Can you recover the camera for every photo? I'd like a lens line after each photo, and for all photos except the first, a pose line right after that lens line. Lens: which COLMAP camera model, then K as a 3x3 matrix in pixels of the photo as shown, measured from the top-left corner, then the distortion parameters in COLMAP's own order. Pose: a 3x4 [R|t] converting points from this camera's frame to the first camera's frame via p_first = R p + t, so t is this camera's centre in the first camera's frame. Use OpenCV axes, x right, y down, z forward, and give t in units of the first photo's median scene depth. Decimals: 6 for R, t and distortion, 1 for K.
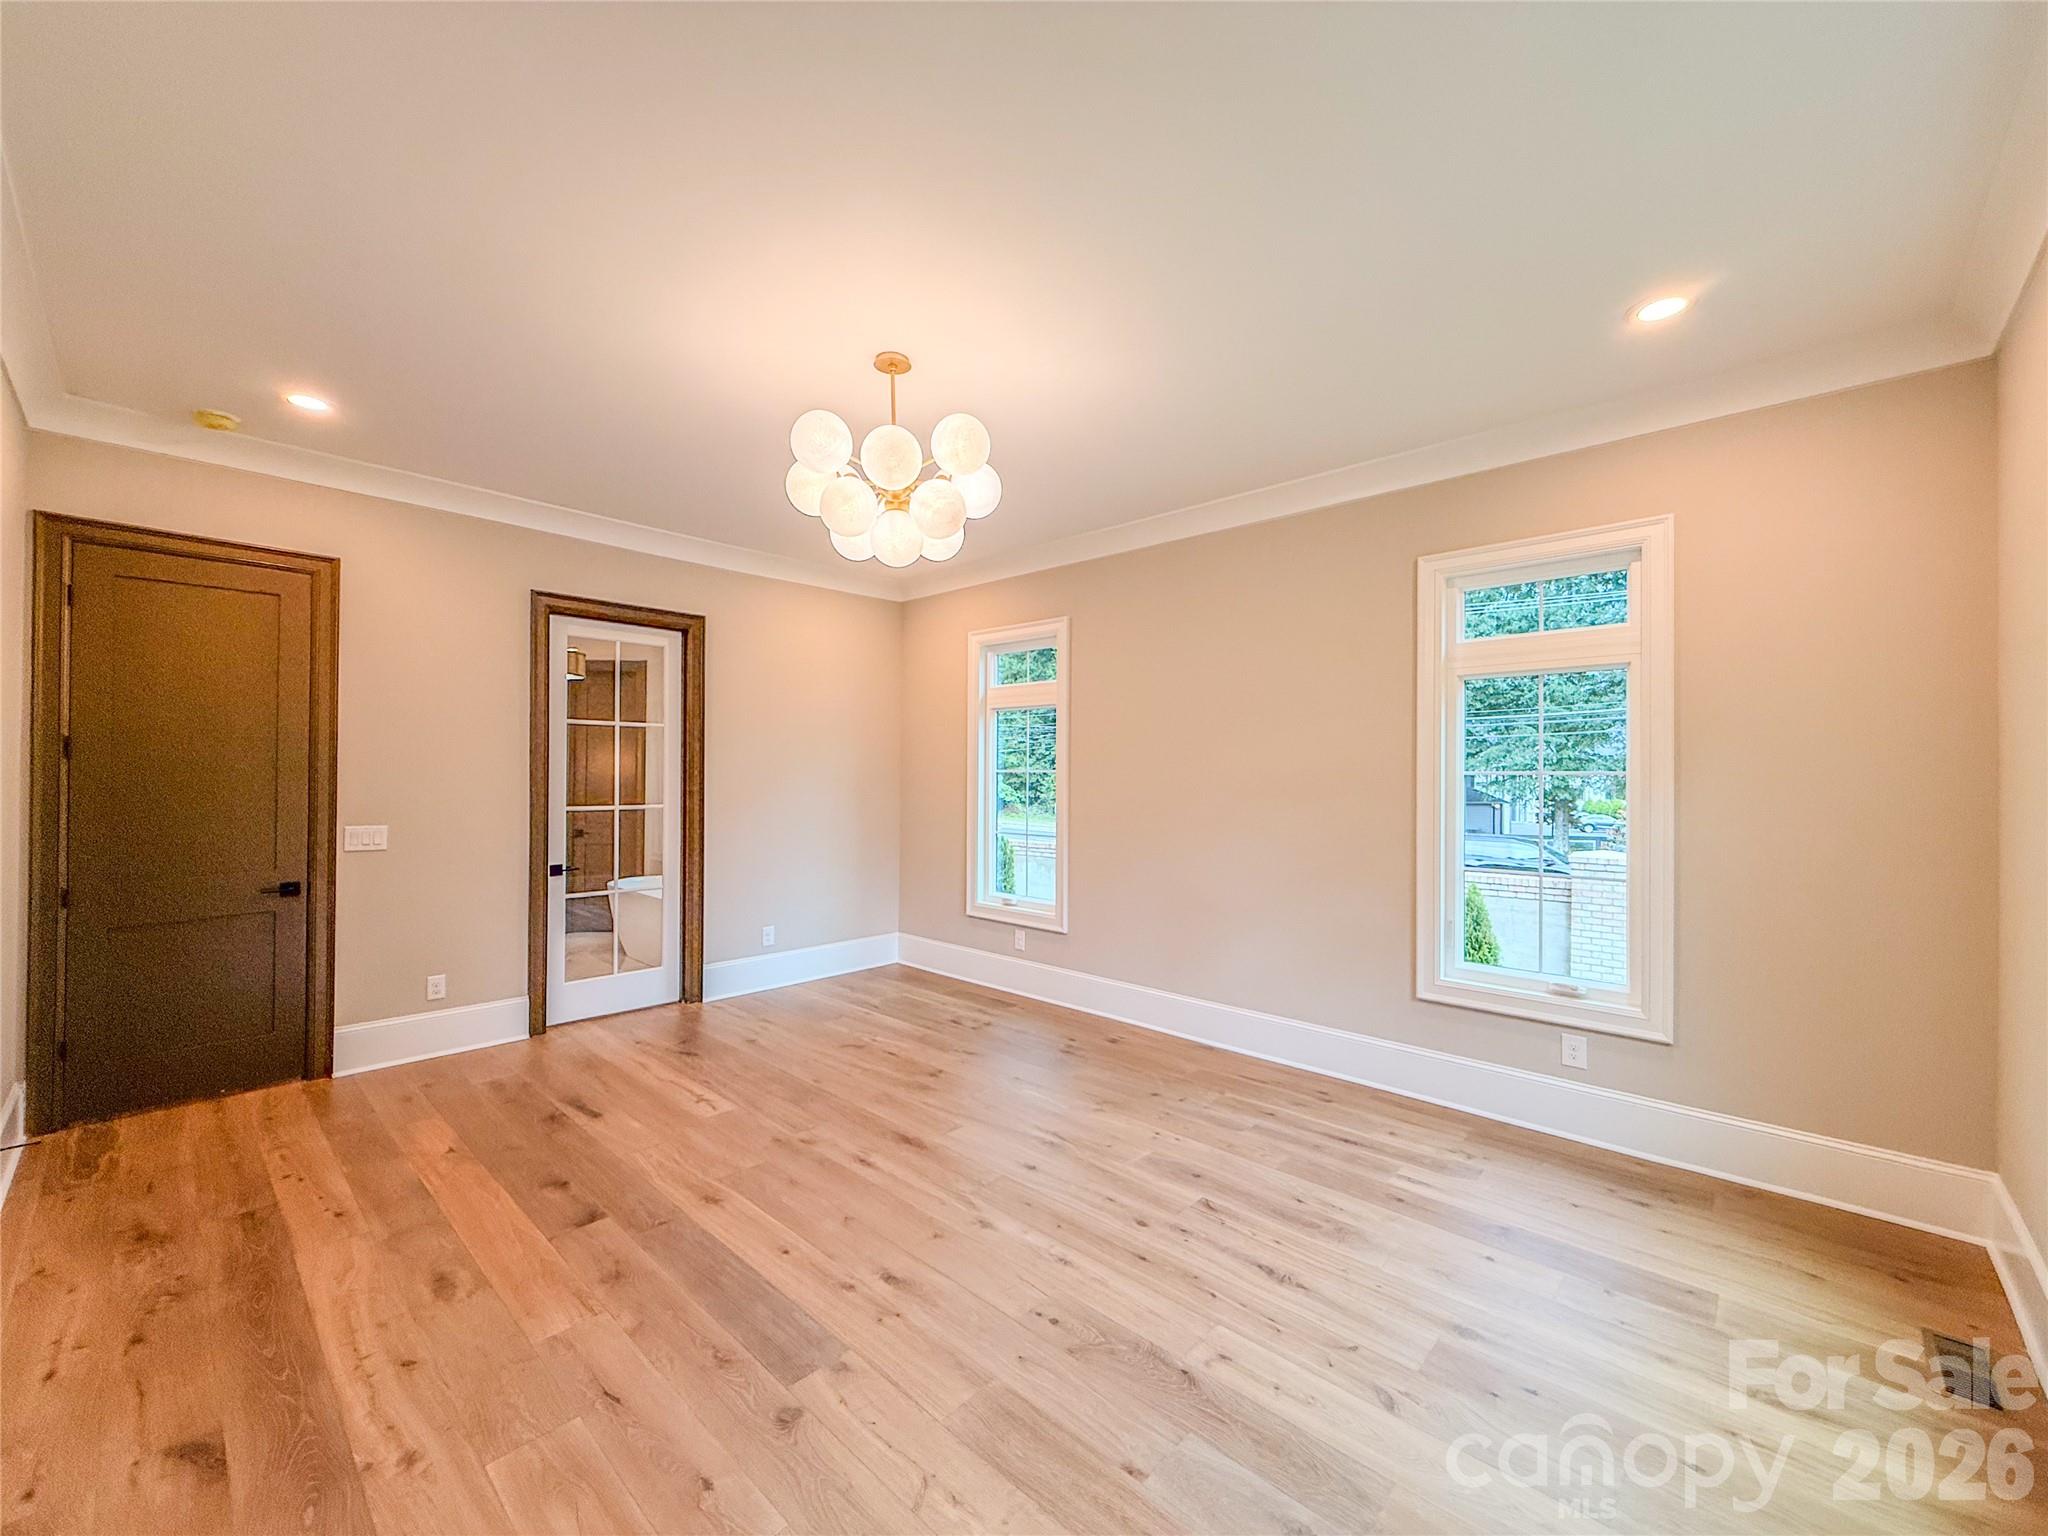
lens RADIAL K [[813.4, 0, 1022.2], [0, 813.4, 771.7], [0, 0, 1]] dist [0.001170, -0.000041]
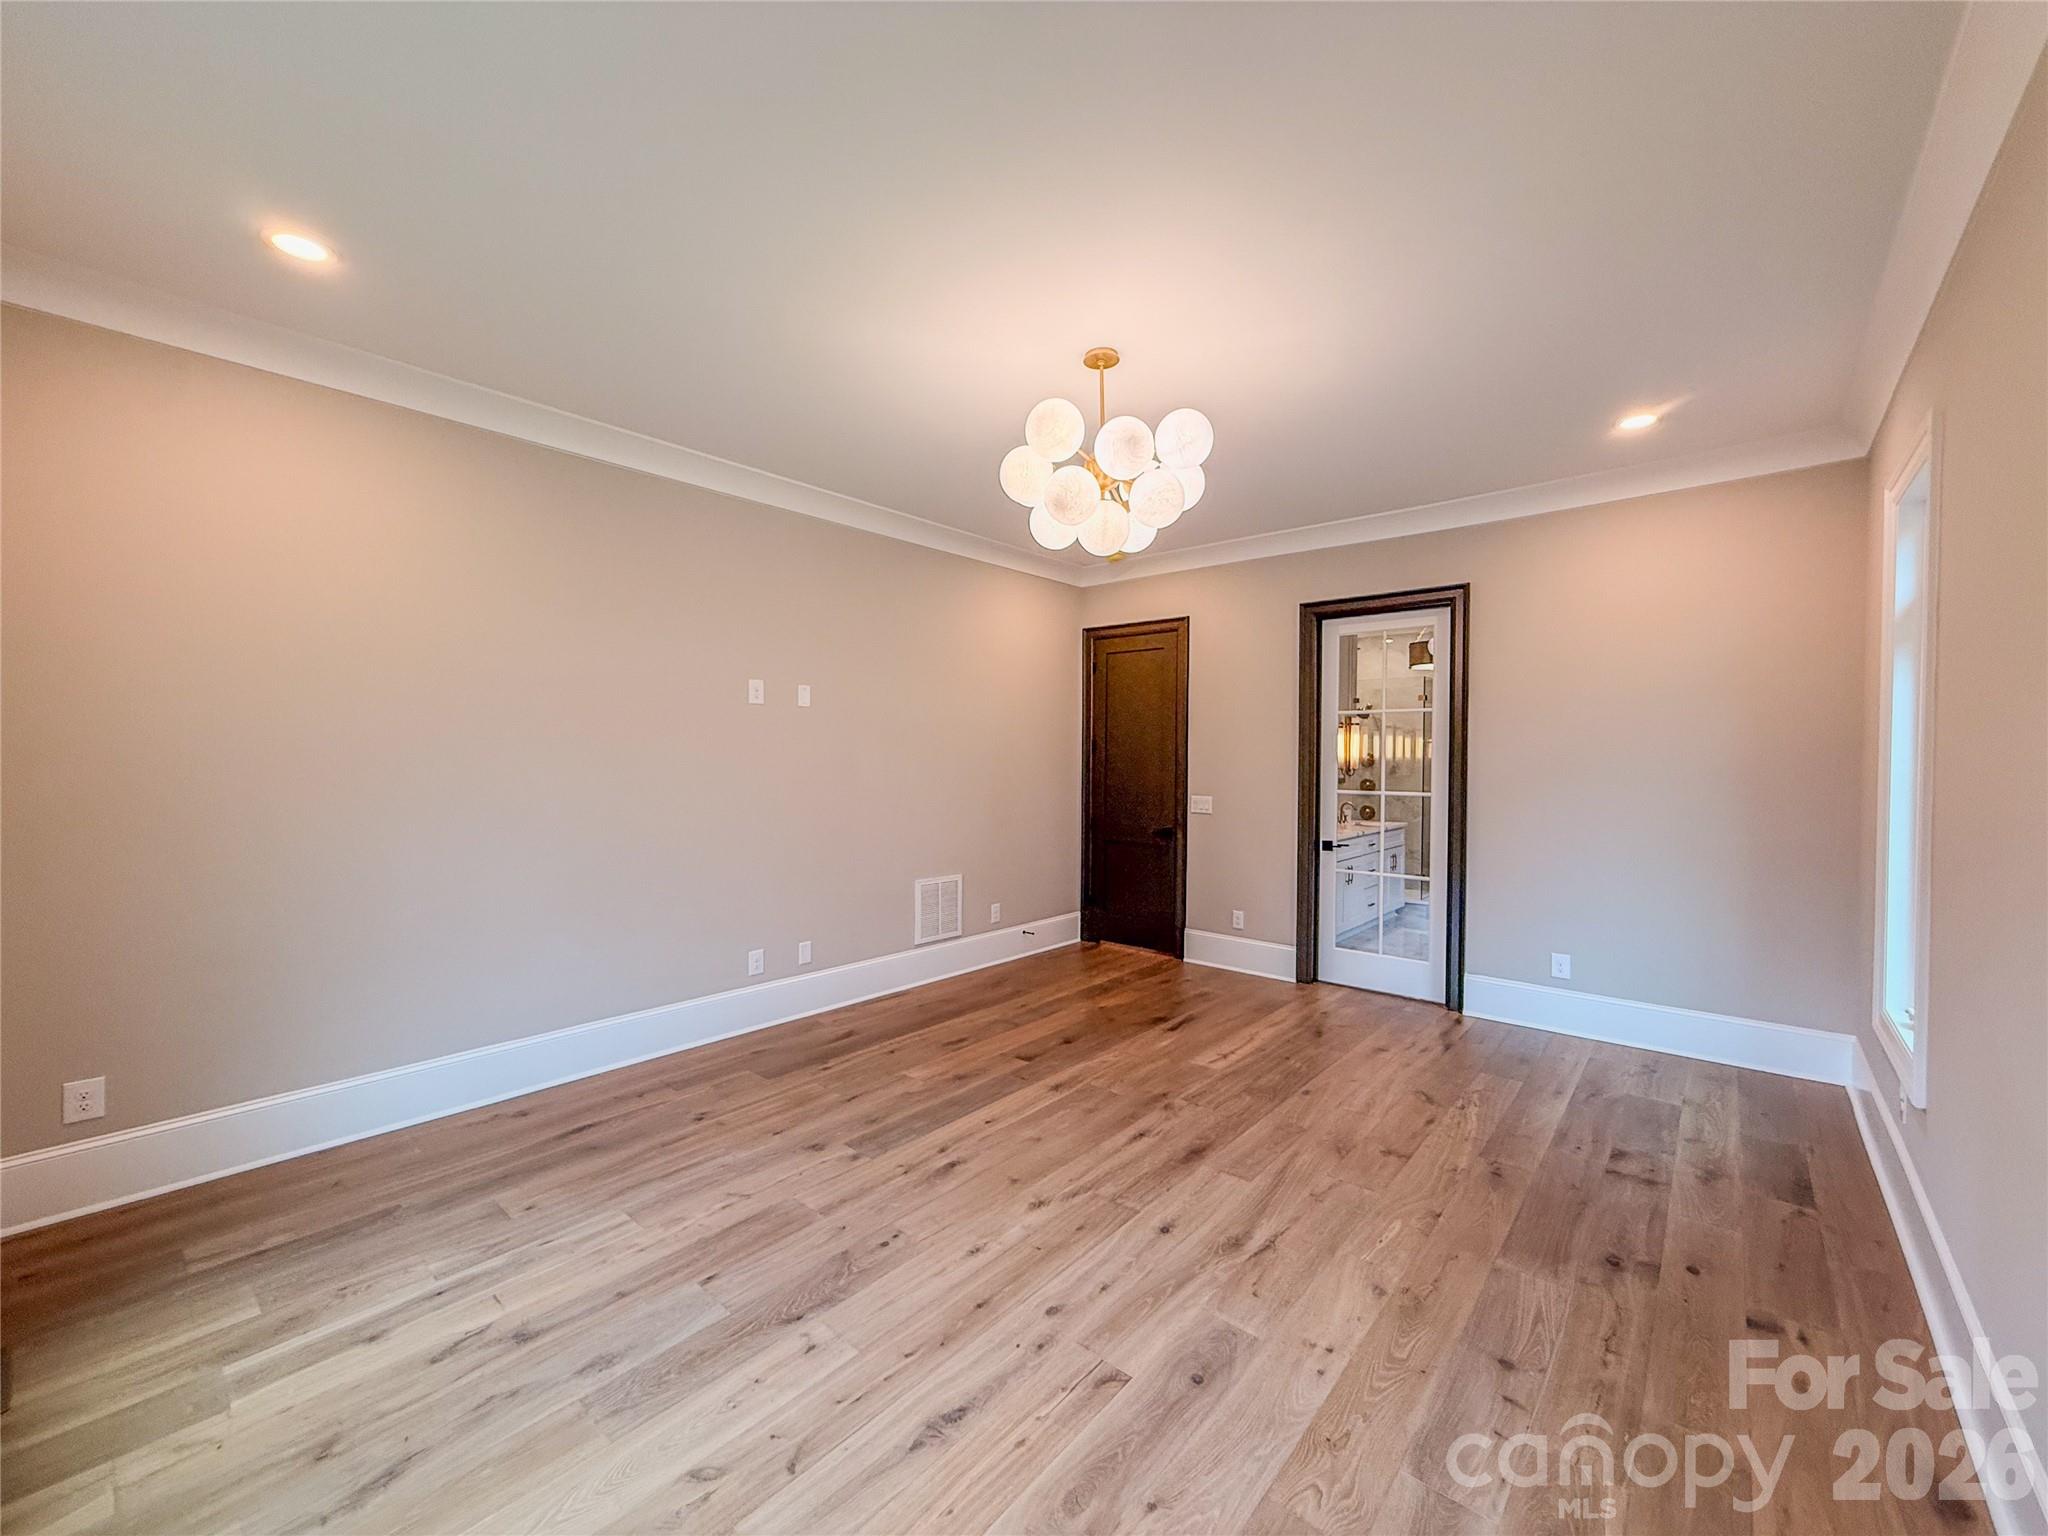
lens RADIAL K [[813.4, 0, 1022.2], [0, 813.4, 771.7], [0, 0, 1]] dist [0.001170, -0.000041]
pose [[0.040950, 0.012061, -0.999088, 0.772104], [-0.000330, 0.999927, 0.012057, 0.007455], [0.999161, -0.000164, 0.040951, 0.761587]]
